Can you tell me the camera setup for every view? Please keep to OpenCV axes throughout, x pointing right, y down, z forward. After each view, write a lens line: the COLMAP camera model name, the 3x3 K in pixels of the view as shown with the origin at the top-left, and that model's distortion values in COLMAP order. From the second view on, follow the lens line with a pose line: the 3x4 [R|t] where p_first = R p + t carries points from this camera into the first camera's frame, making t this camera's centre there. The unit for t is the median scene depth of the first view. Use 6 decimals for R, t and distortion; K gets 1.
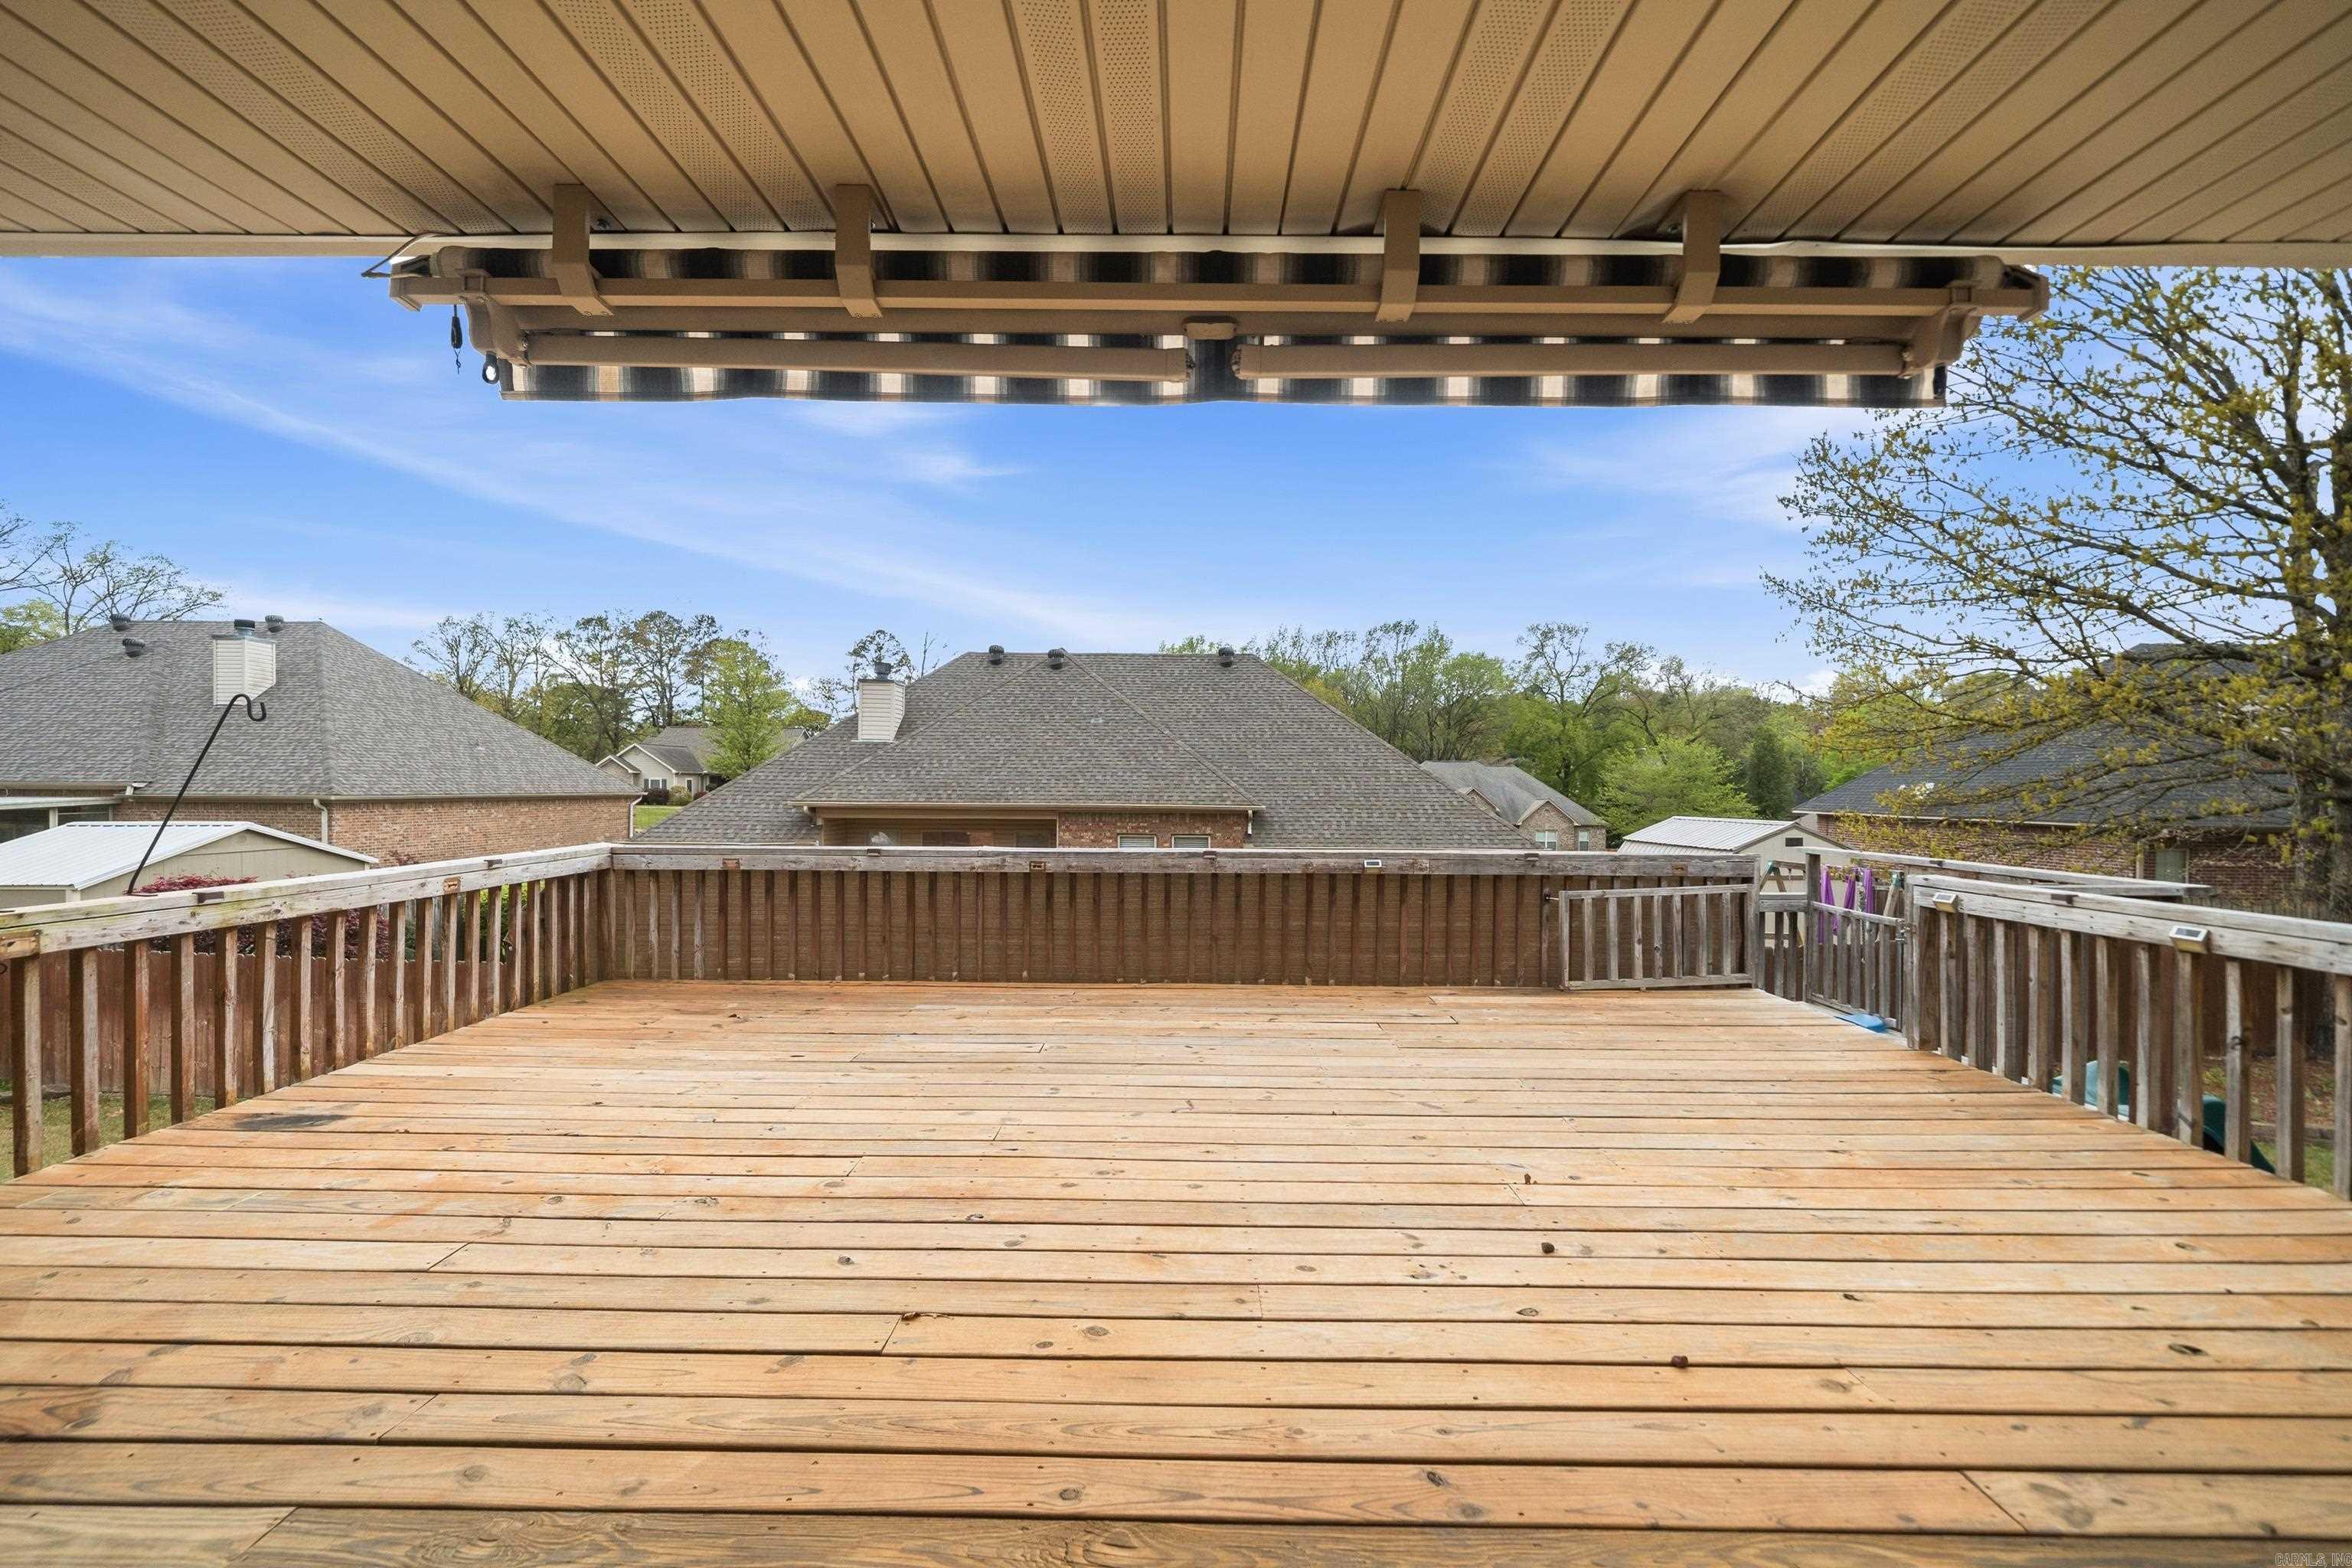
lens RADIAL K [[917.6, 0, 1180.9], [0, 917.6, 787.8], [0, 0, 1]] dist [0.001437, -0.000553]
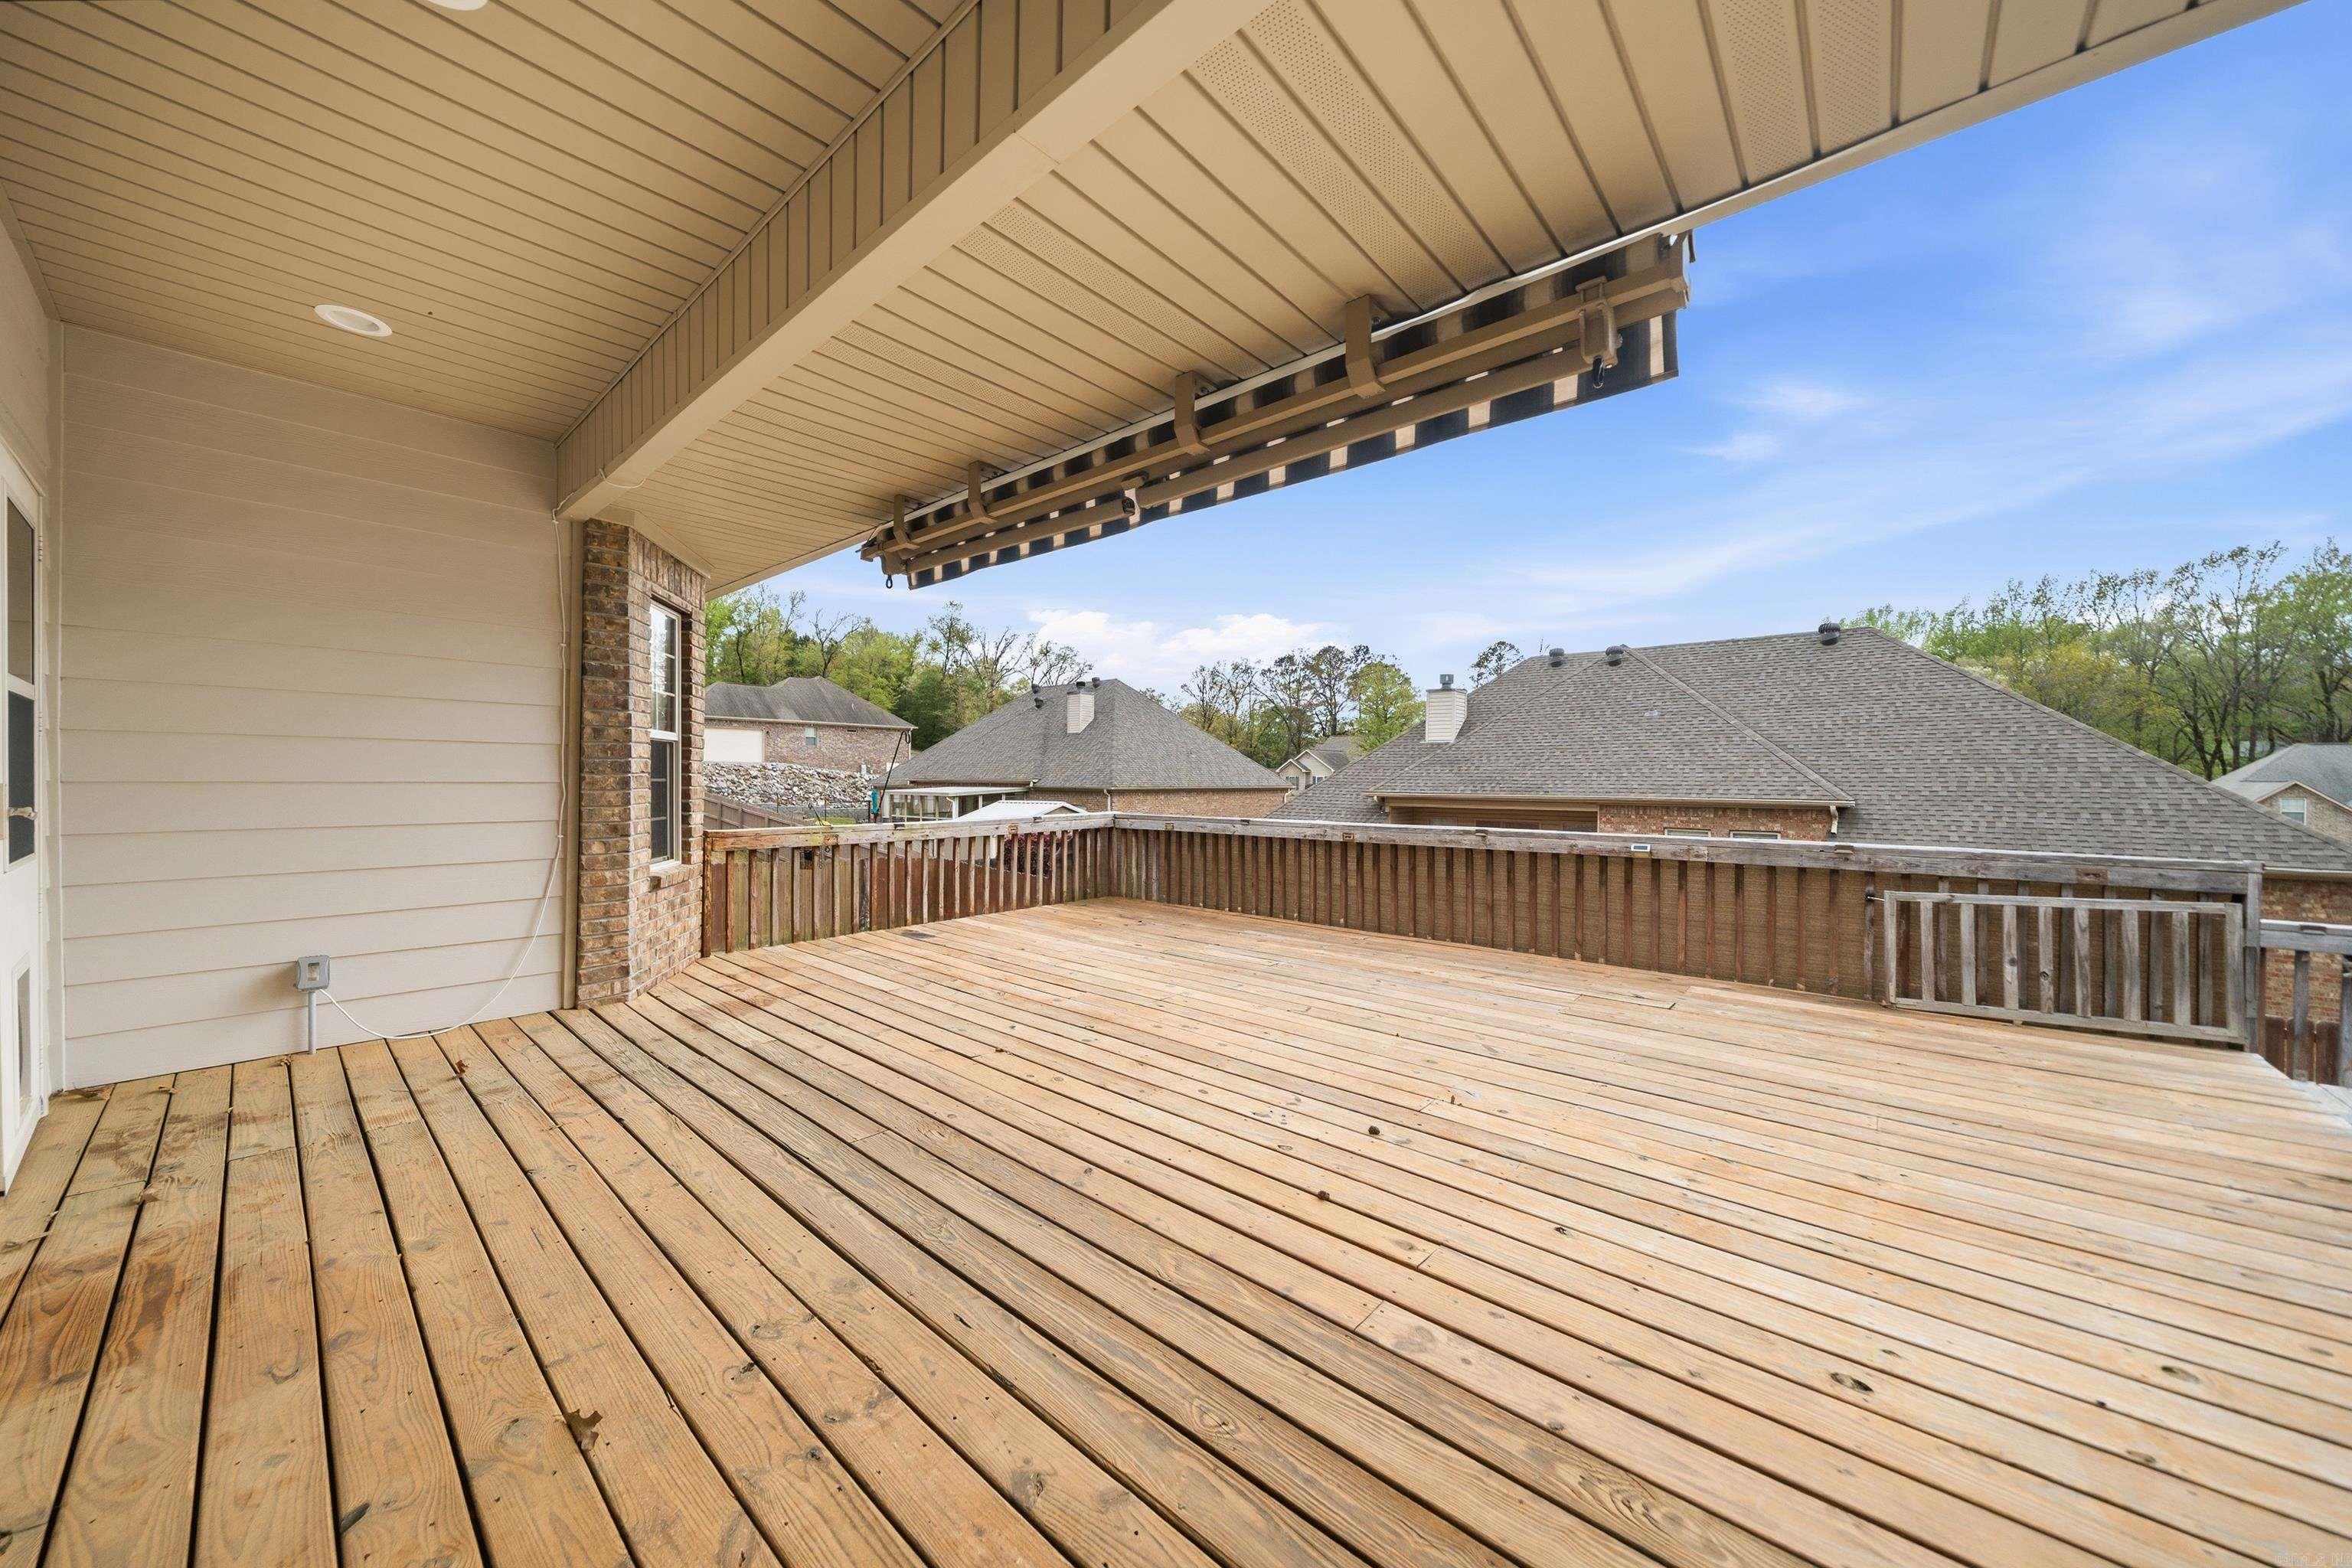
lens RADIAL K [[815.1, 0, 1182.9], [0, 815.1, 782.0], [0, 0, 1]] dist [-0.003410, 0.000405]
pose [[0.758629, -0.001287, -0.651521, 0.414418], [-0.000402, 0.999997, -0.002444, 0.012867], [0.651522, 0.002115, 0.758627, -0.006028]]
